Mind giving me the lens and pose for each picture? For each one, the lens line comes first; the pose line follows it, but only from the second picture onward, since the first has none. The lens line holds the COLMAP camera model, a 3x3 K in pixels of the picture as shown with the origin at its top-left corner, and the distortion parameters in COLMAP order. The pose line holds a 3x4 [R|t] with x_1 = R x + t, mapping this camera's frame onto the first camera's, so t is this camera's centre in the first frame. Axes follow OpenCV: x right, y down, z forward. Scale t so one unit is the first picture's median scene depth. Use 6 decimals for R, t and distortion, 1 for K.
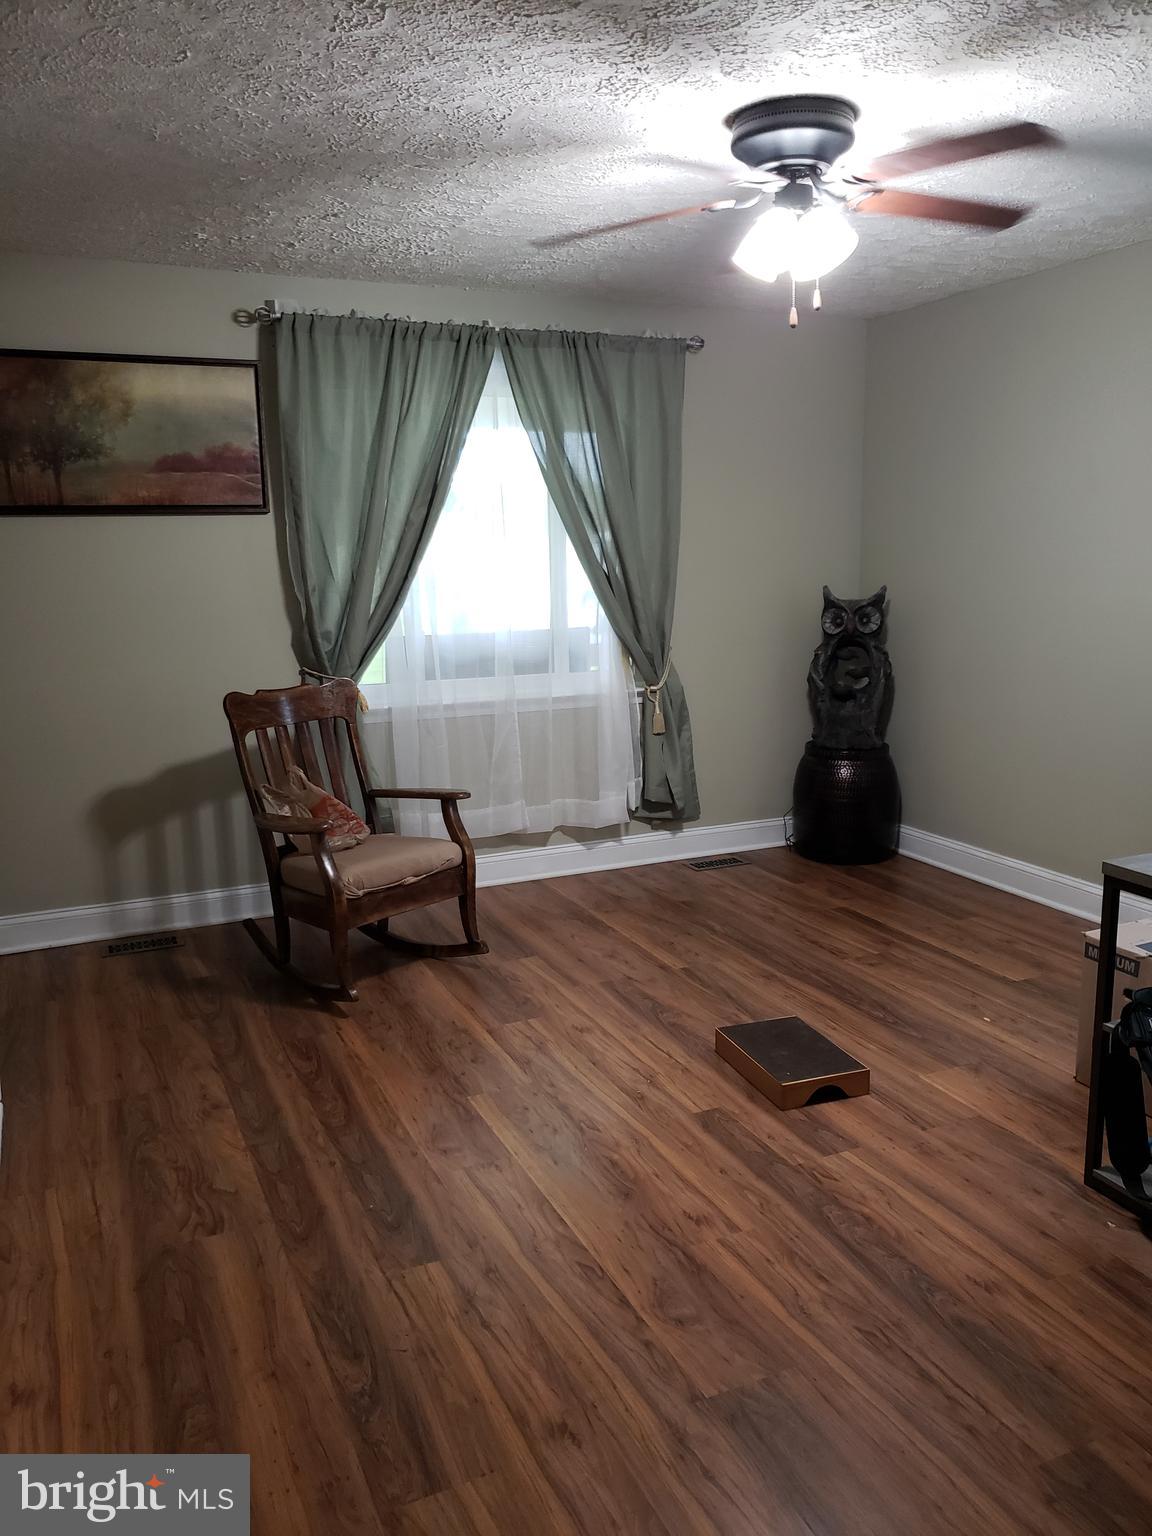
lens RADIAL K [[1165.8, 0, 576.0], [0, 1165.8, 768.0], [0, 0, 1]] dist [0.003345, 0.013506]
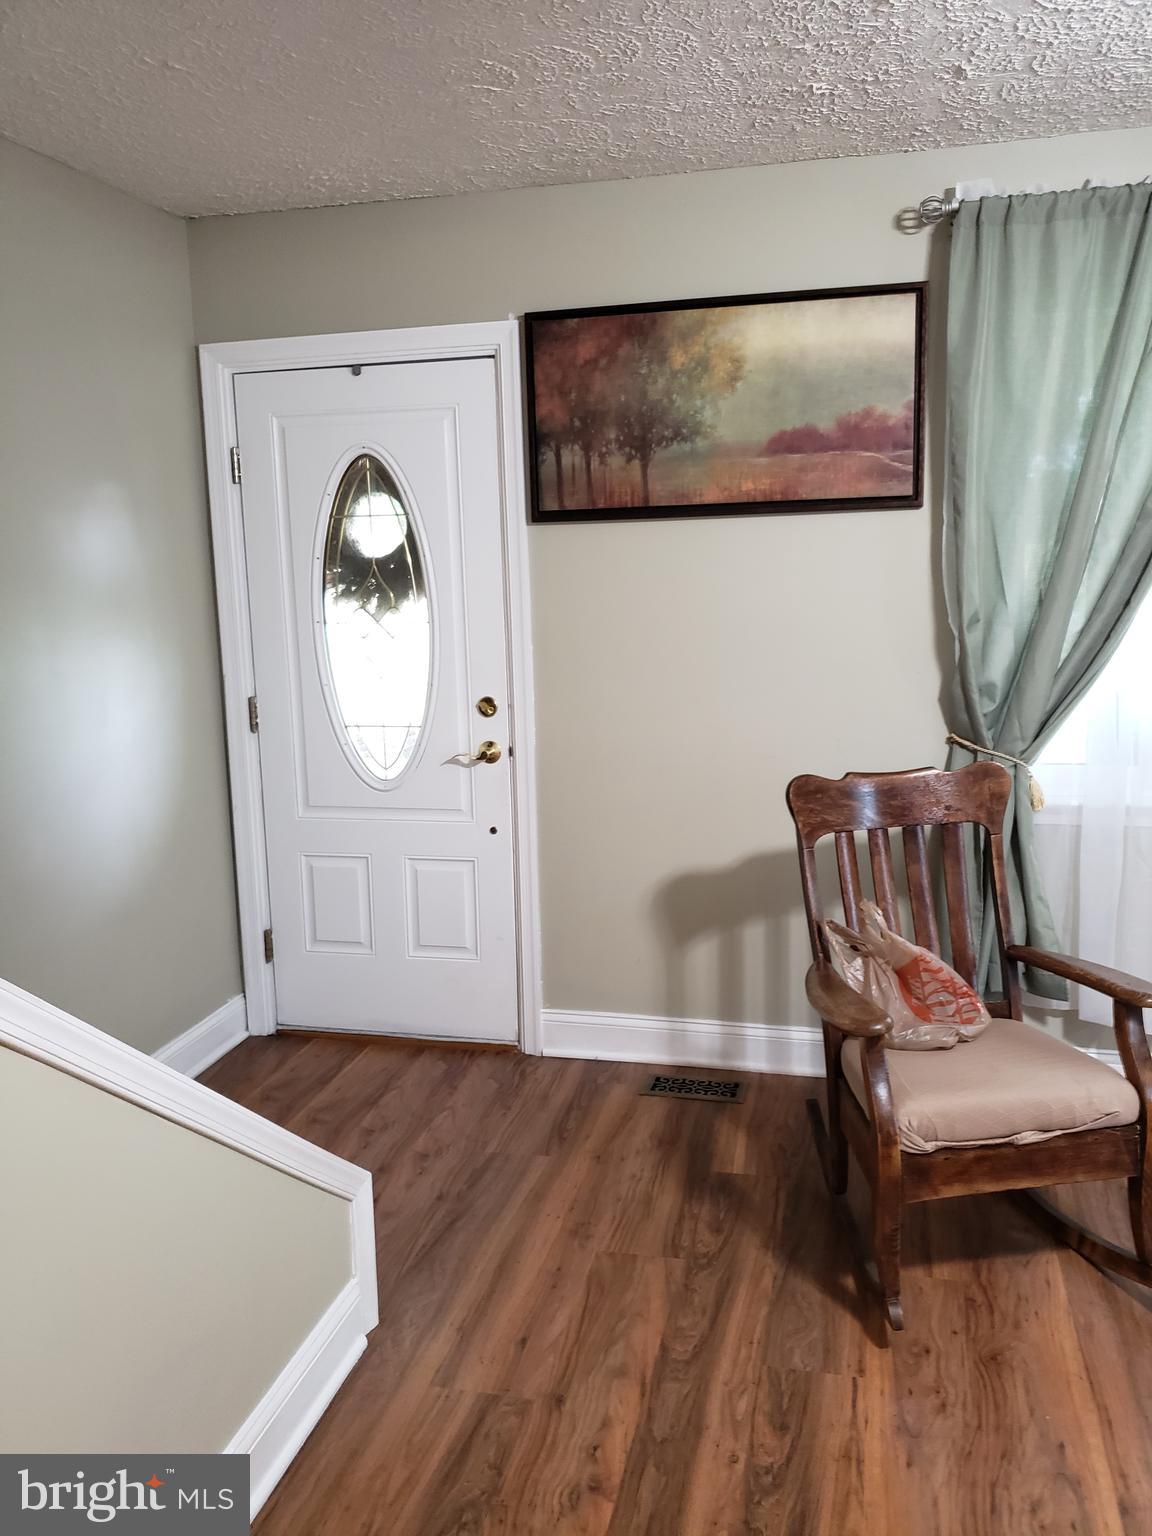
lens RADIAL K [[1168.2, 0, 623.0], [0, 1168.2, 770.3], [0, 0, 1]] dist [0.010643, 0.006522]
pose [[0.799521, 0.100532, -0.592165, 0.019502], [-0.101977, 0.994300, 0.031118, -0.076320], [0.591918, 0.035508, 0.805216, 0.389435]]
